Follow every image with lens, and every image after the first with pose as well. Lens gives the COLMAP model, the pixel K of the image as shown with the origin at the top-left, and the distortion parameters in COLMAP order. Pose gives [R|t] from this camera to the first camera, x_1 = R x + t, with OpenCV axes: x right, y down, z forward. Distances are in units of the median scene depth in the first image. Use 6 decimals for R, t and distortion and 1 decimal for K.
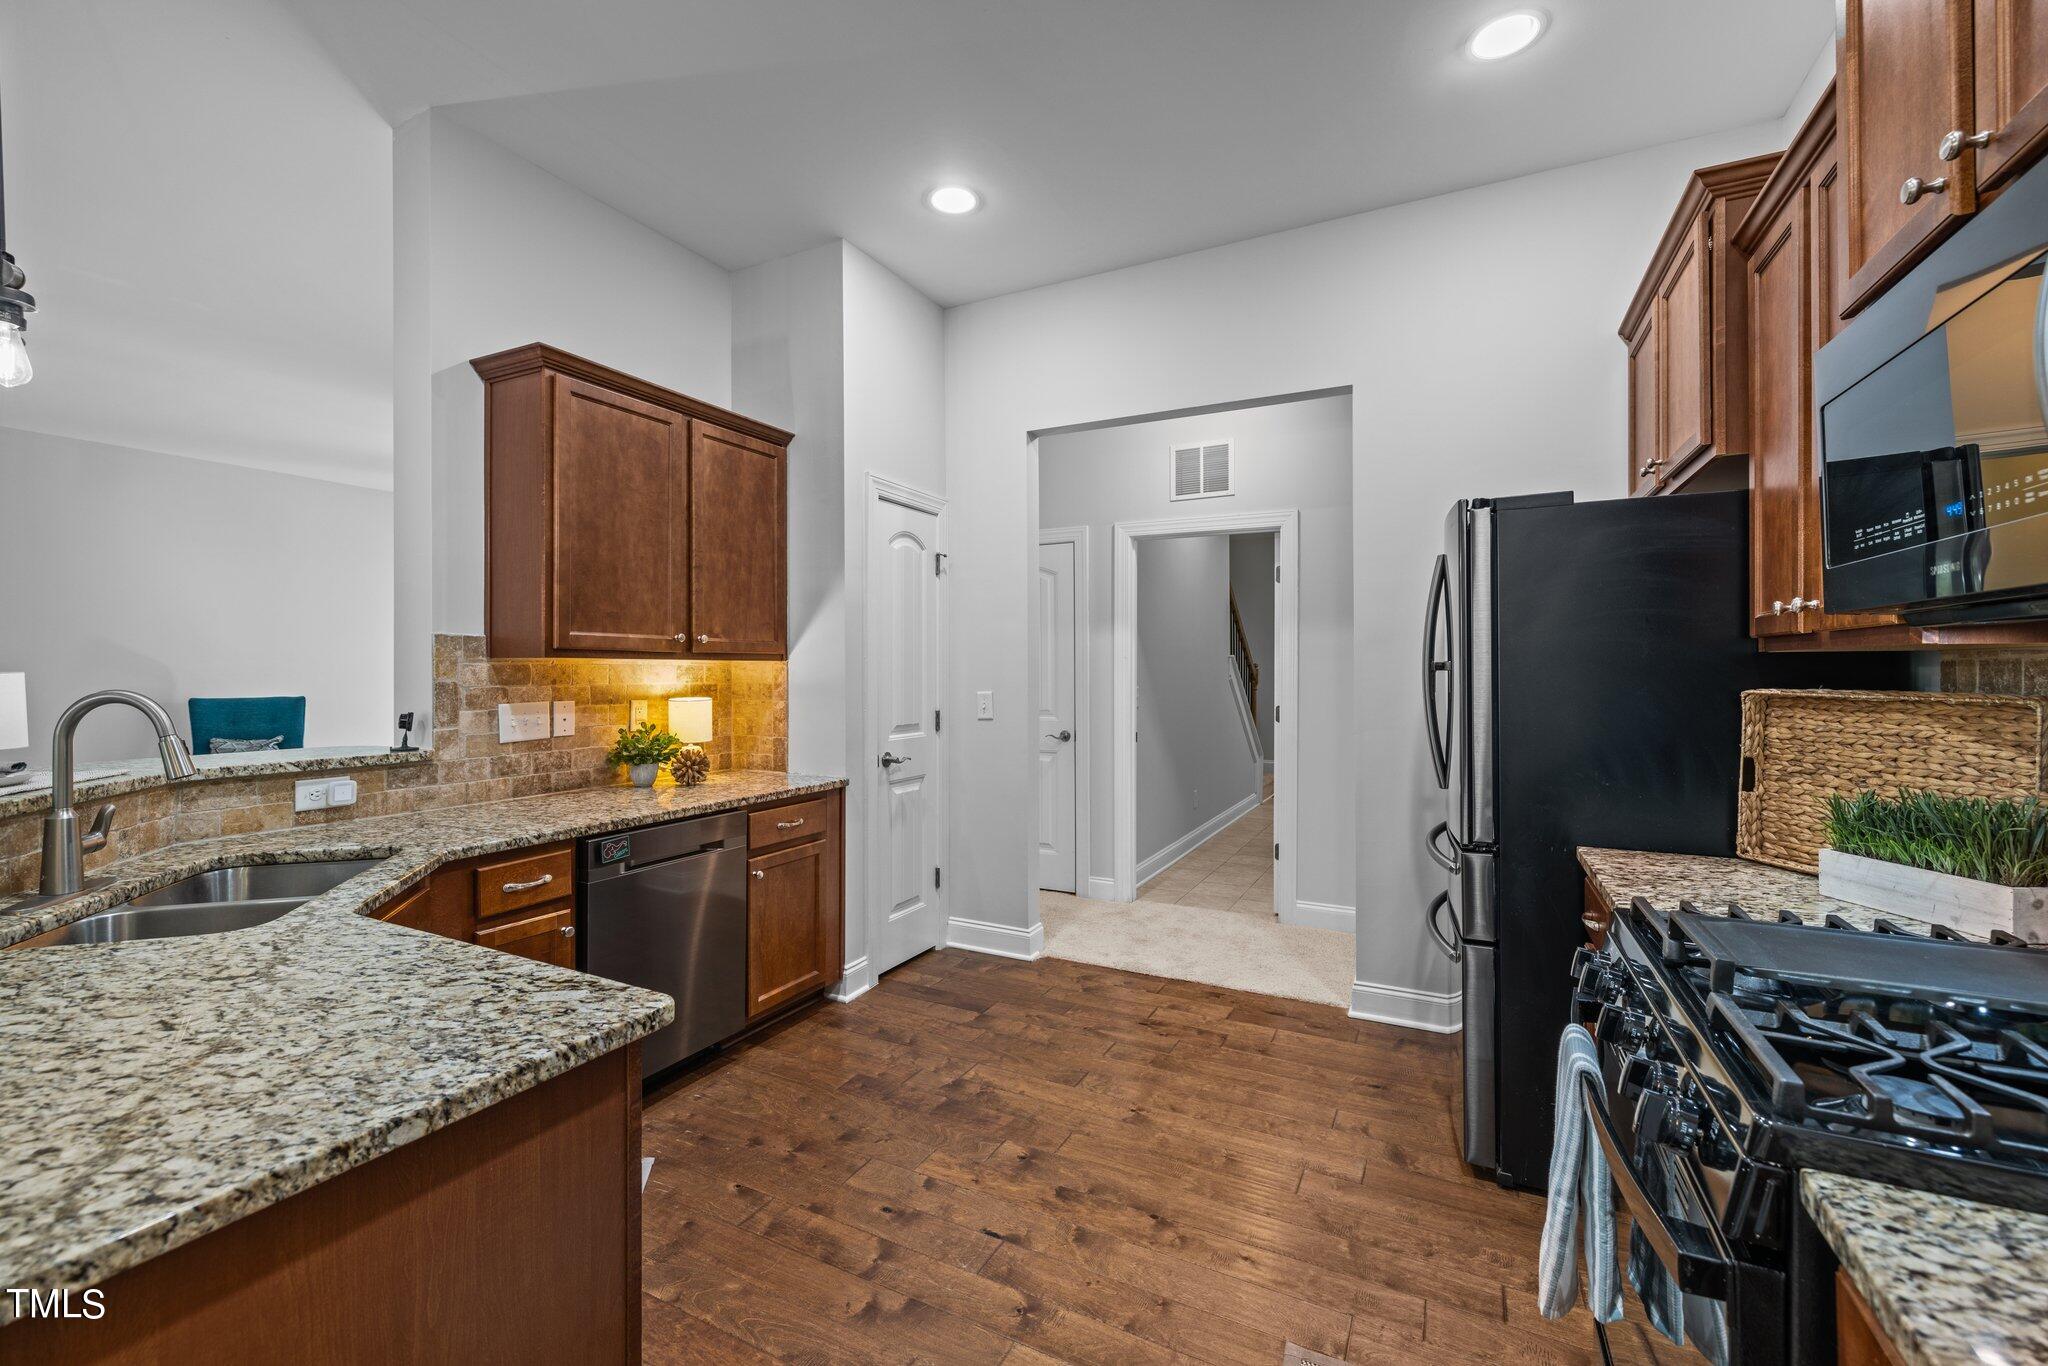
lens RADIAL K [[870.3, 0, 1018.9], [0, 870.3, 668.1], [0, 0, 1]] dist [0.000429, -0.000223]
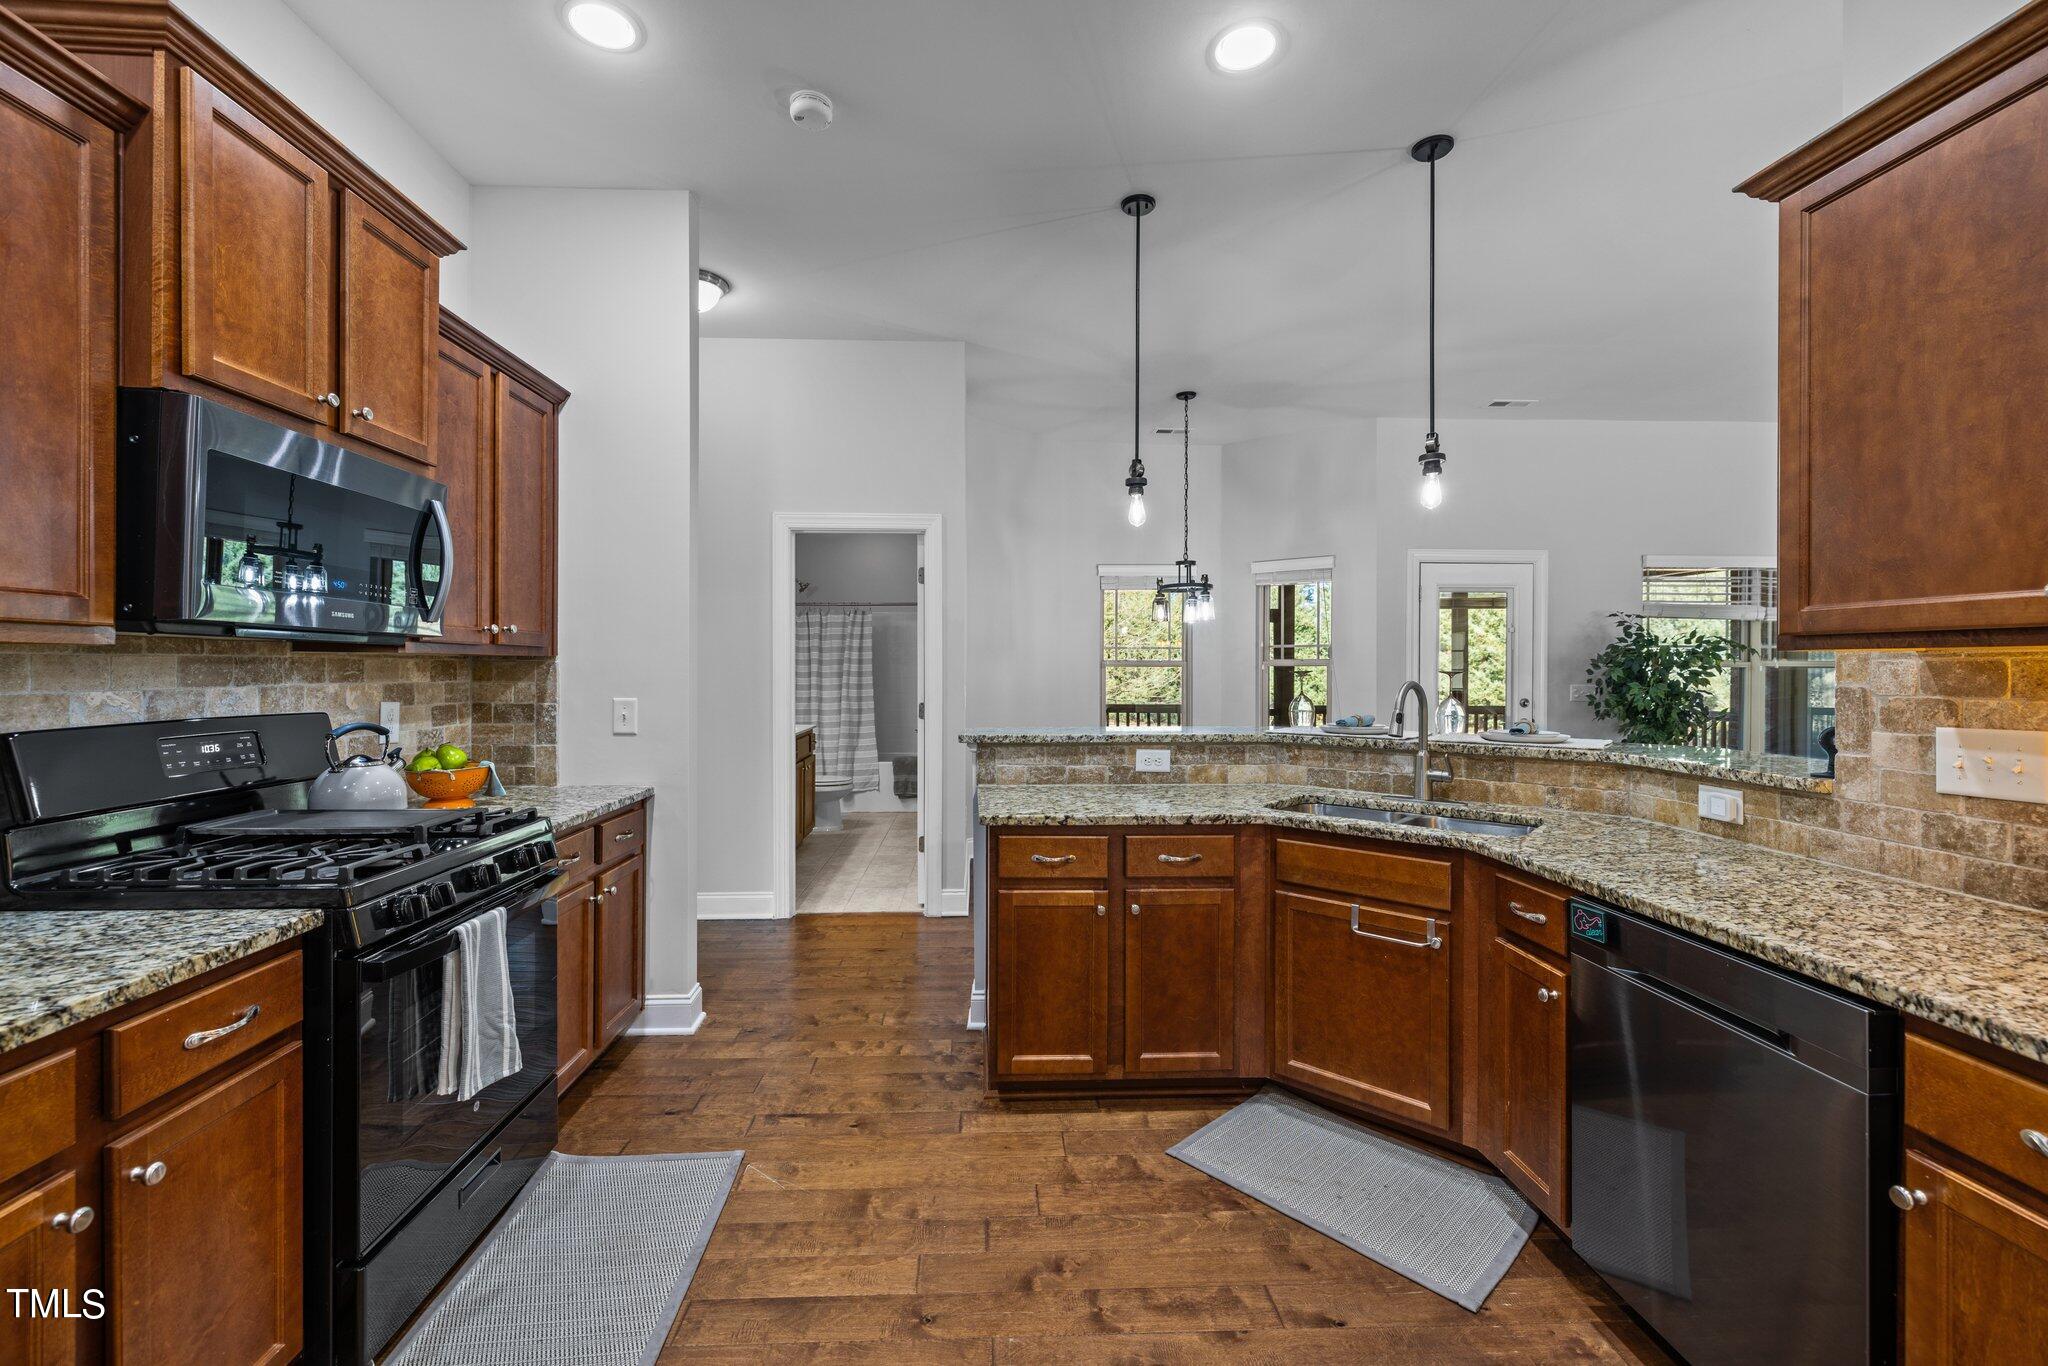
lens RADIAL K [[870.3, 0, 1021.0], [0, 870.3, 676.8], [0, 0, 1]] dist [0.000429, -0.000223]
pose [[-0.871107, 0.002170, -0.491088, 0.257479], [-0.001695, 0.999971, 0.007424, 0.003531], [0.491090, 0.007299, -0.871078, 1.256181]]
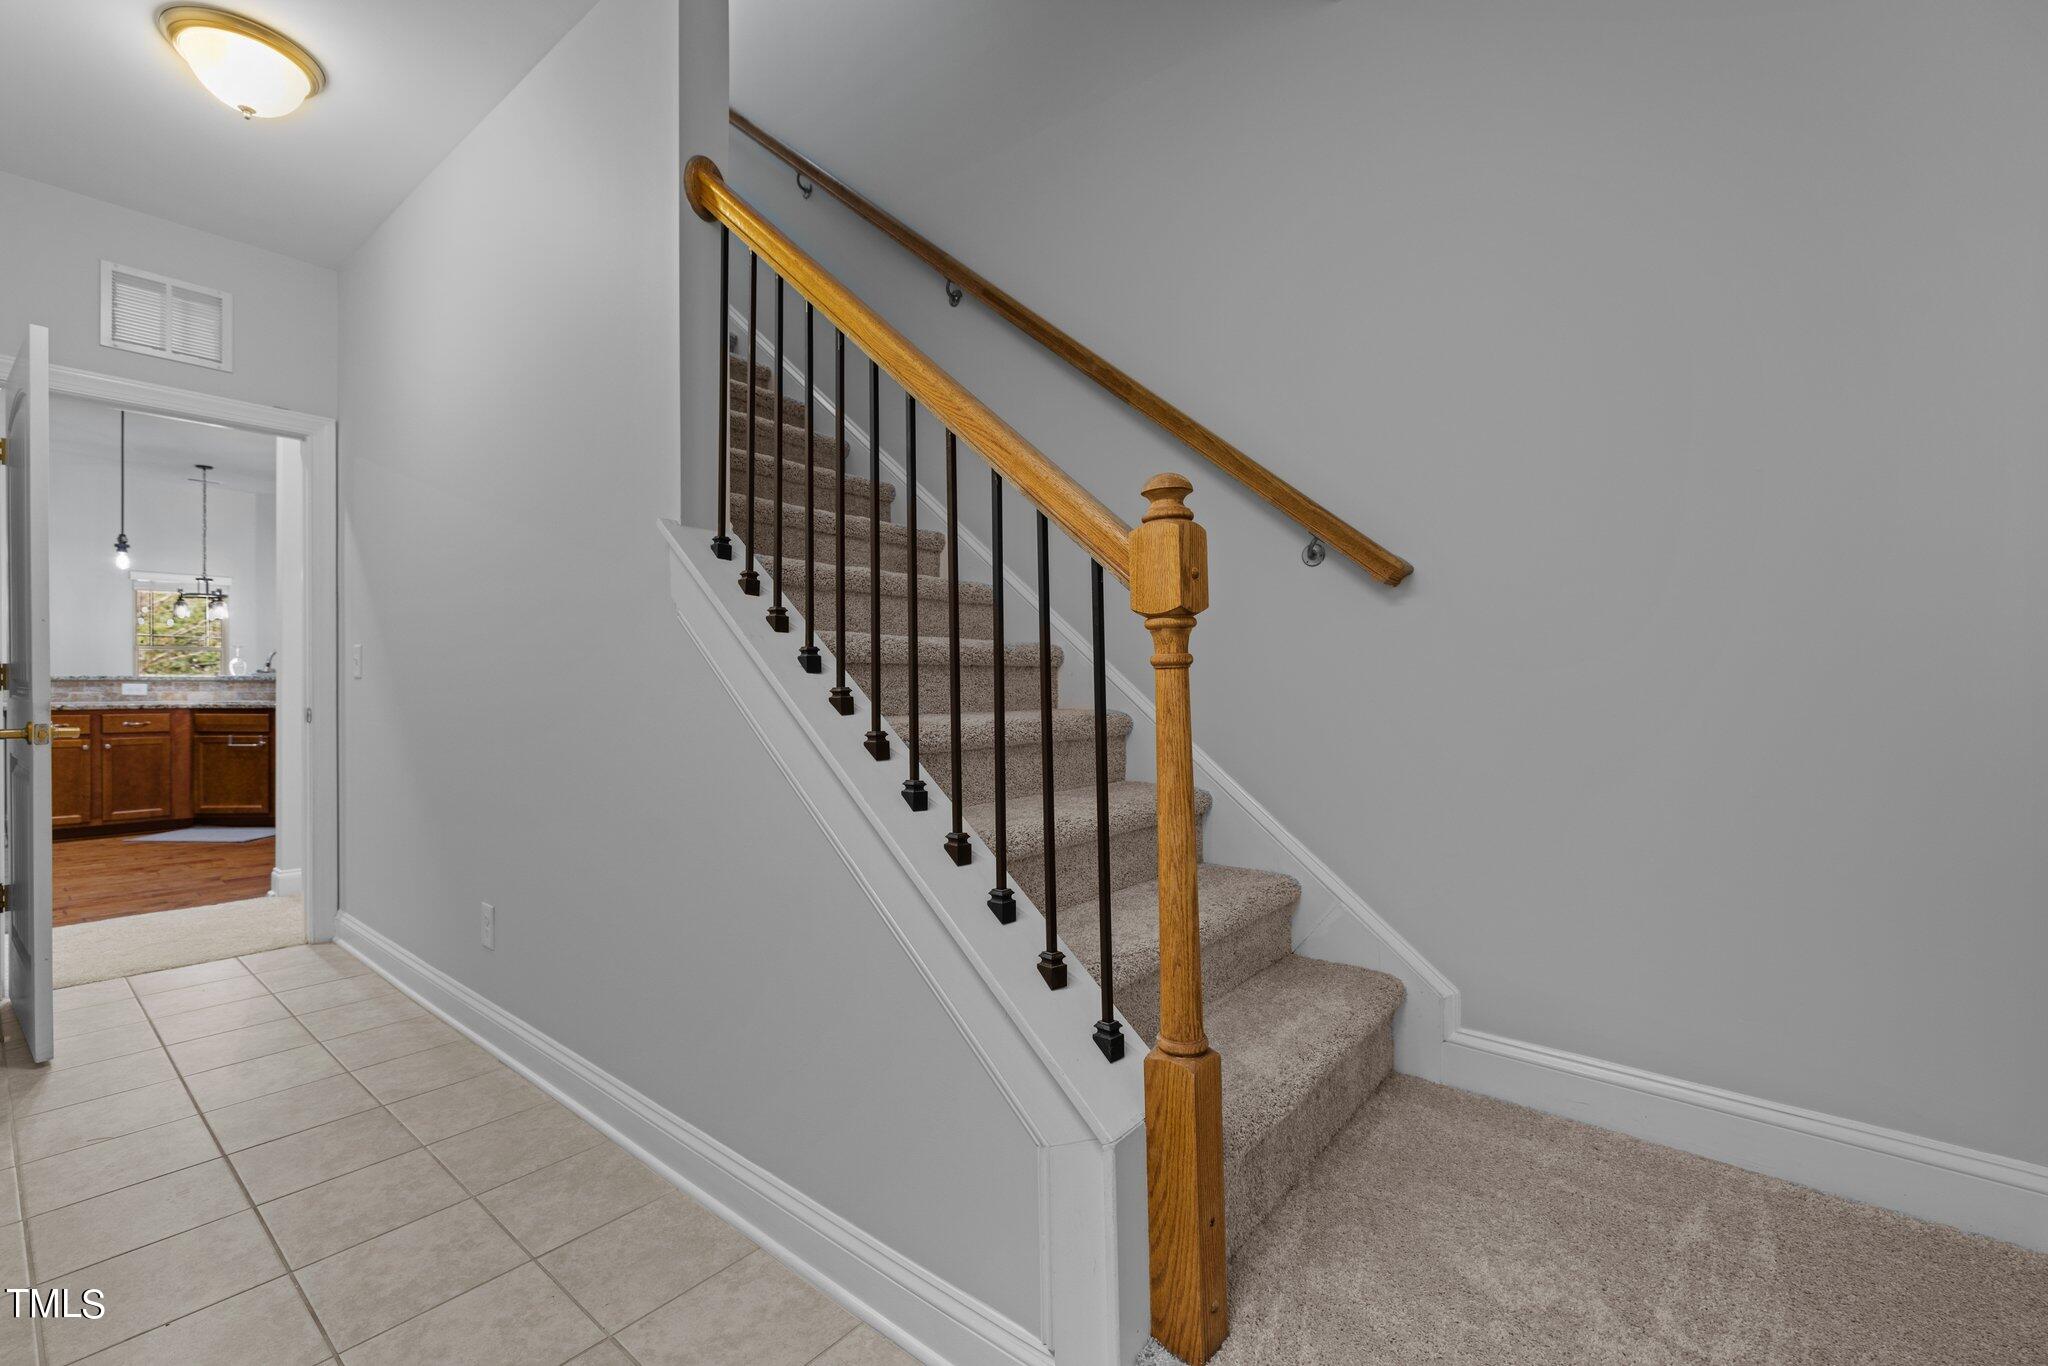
lens RADIAL K [[870.3, 0, 1013.4], [0, 870.3, 682.8], [0, 0, 1]] dist [0.000429, -0.000223]
pose [[-0.224026, 0.004101, -0.974575, 0.988694], [-0.005300, 0.999971, 0.005427, 0.062437], [0.974569, 0.006381, -0.223998, 2.618657]]
